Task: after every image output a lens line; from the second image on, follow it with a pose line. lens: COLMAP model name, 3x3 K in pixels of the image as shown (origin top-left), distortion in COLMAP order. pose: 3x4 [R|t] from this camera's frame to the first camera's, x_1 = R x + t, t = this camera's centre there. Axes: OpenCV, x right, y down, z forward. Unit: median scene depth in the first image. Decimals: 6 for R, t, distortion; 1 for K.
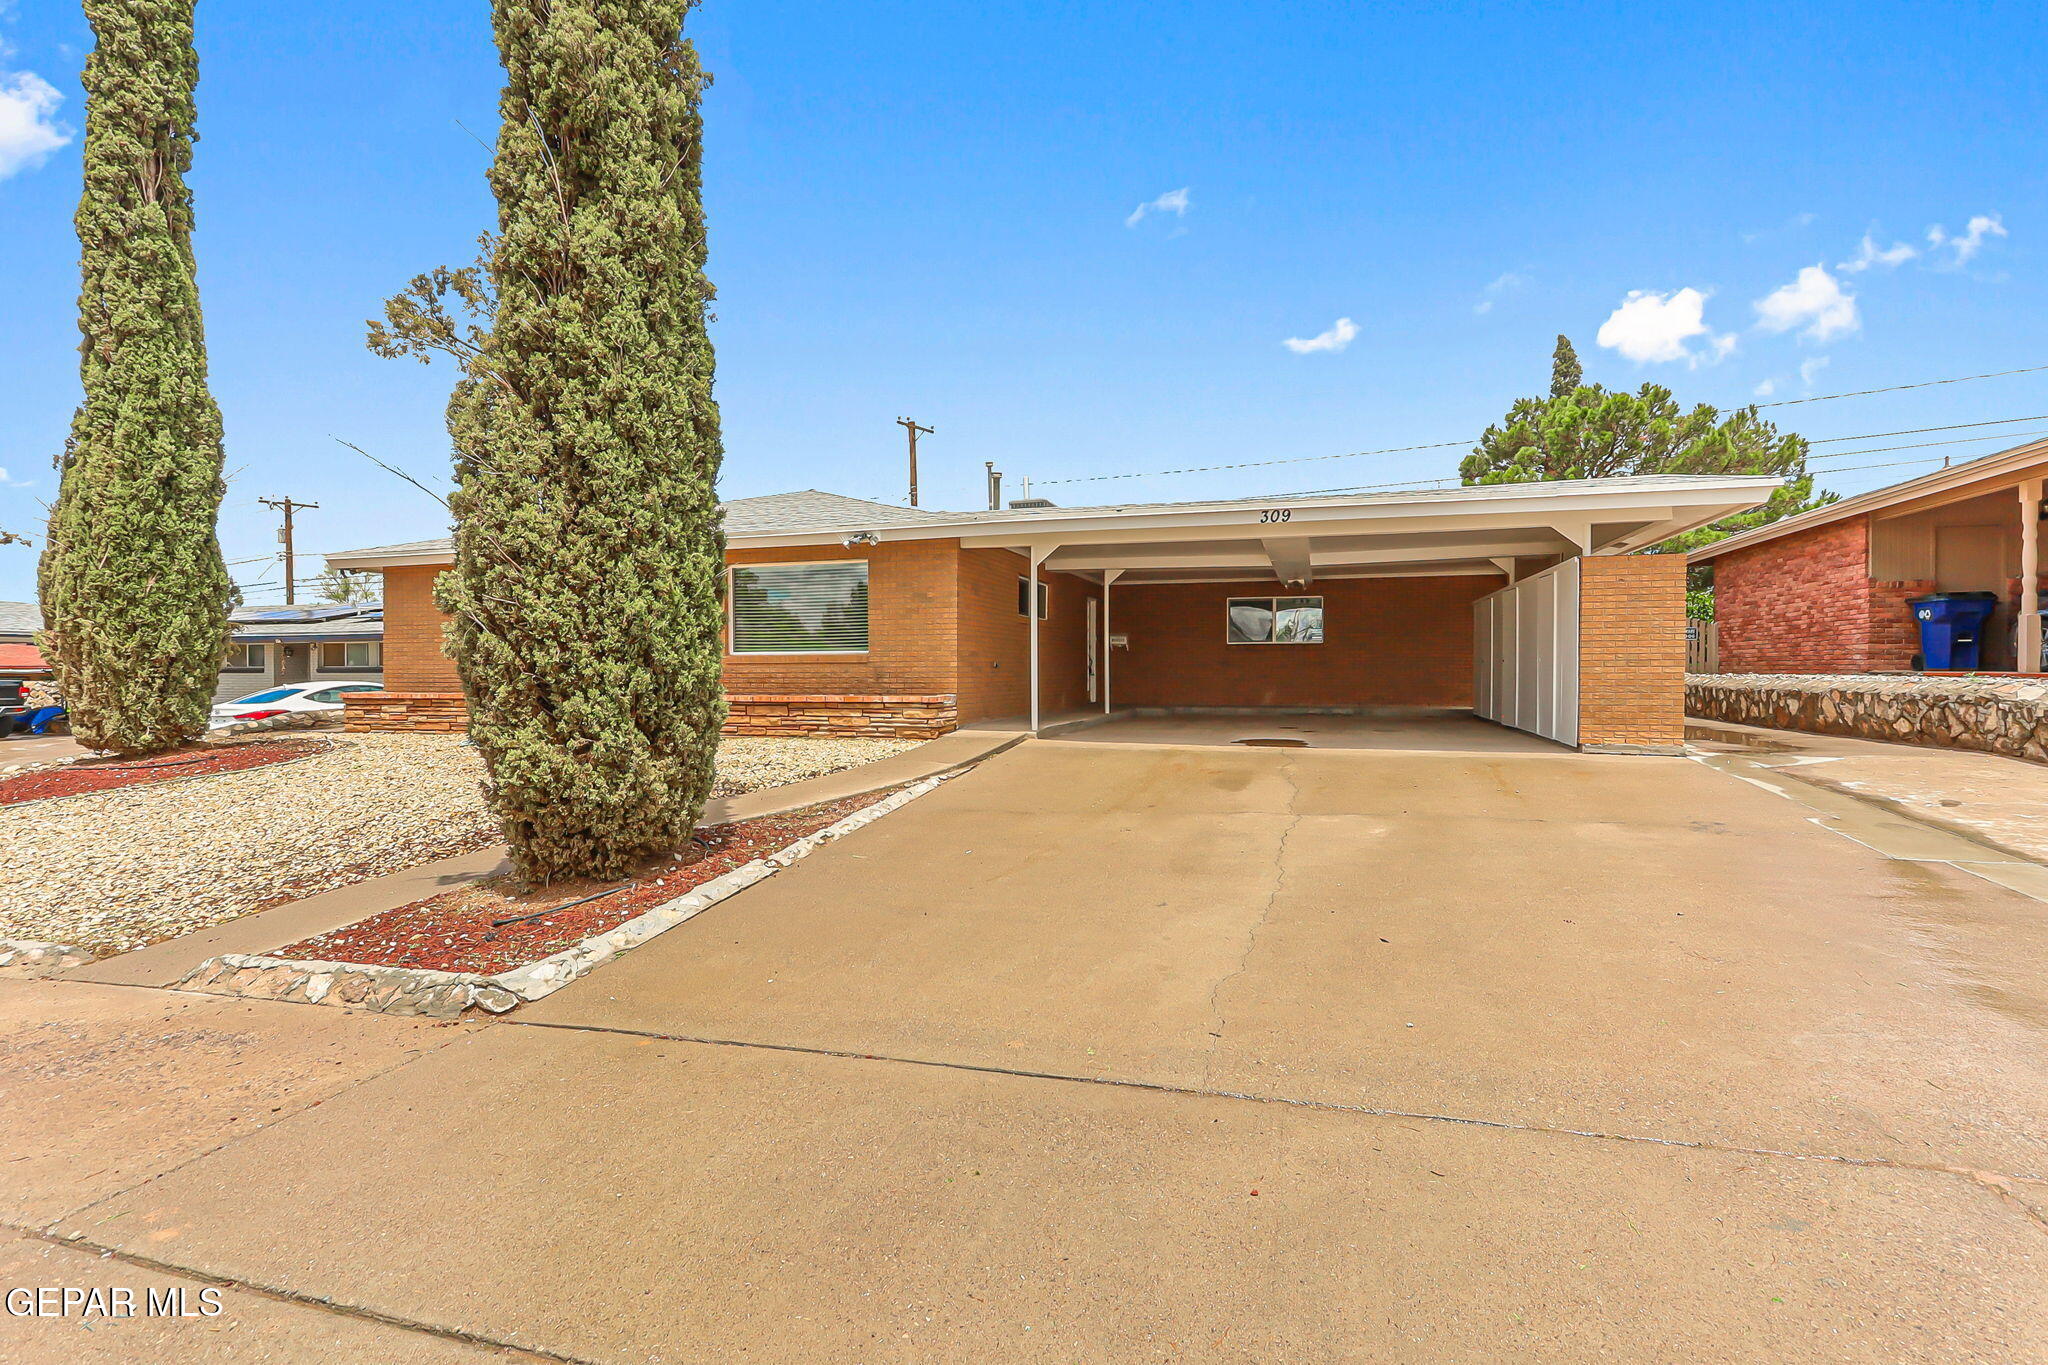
lens RADIAL K [[944.4, 0, 1028.5], [0, 944.4, 674.5], [0, 0, 1]] dist [-0.000037, 0.002465]
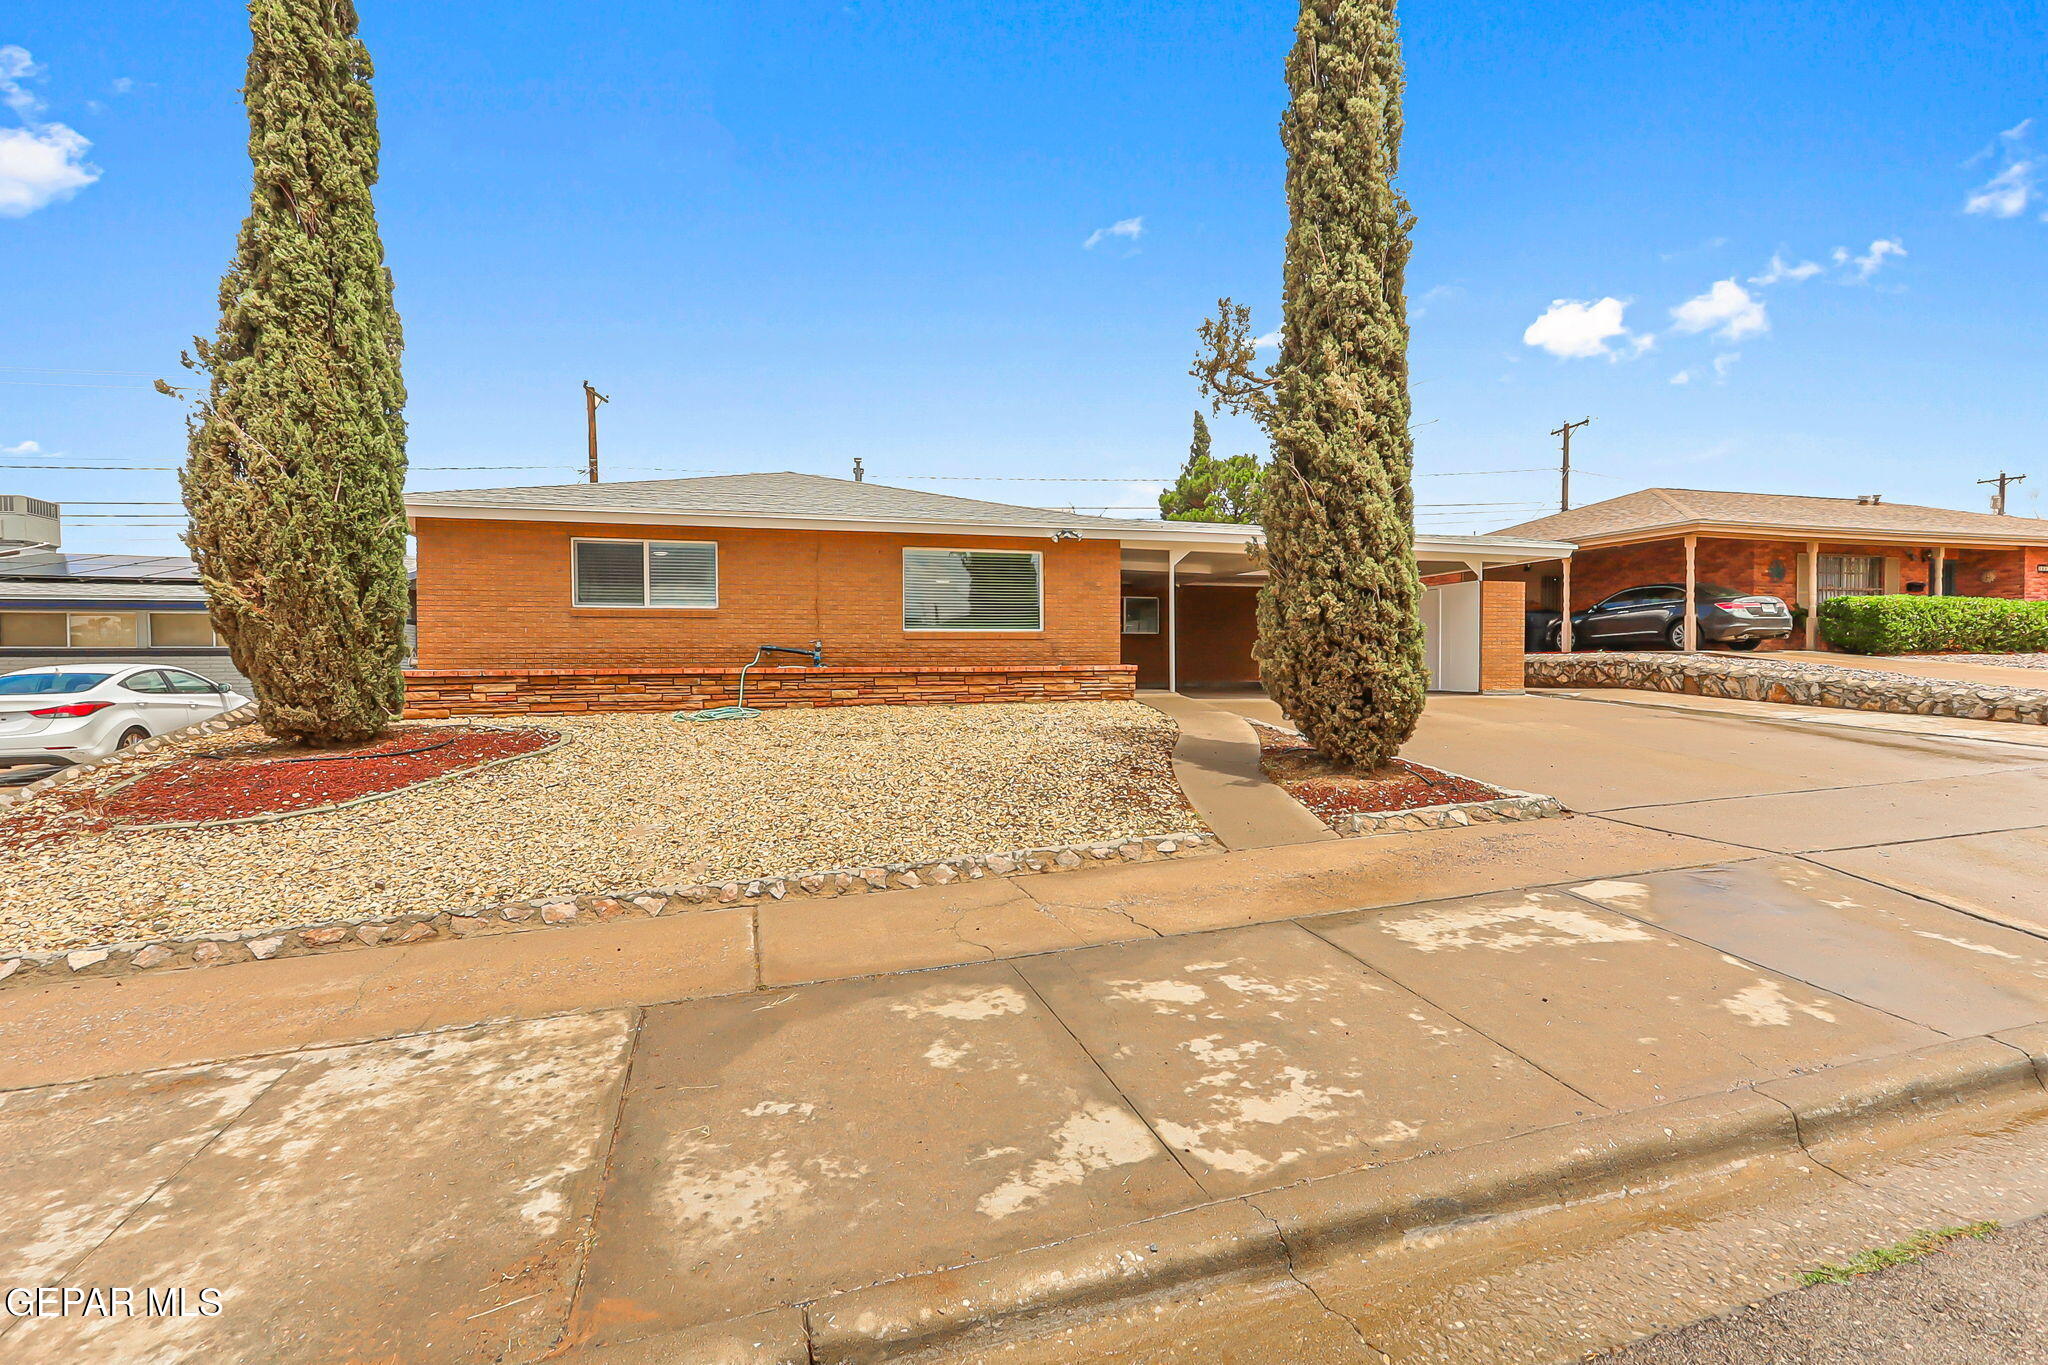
lens RADIAL K [[944.4, 0, 1034.0], [0, 944.4, 685.3], [0, 0, 1]] dist [-0.000037, 0.002465]
pose [[0.826129, -0.013063, 0.563330, -0.890177], [0.007511, 0.999898, 0.012172, 0.032239], [-0.563431, -0.005825, 0.826142, 0.032733]]
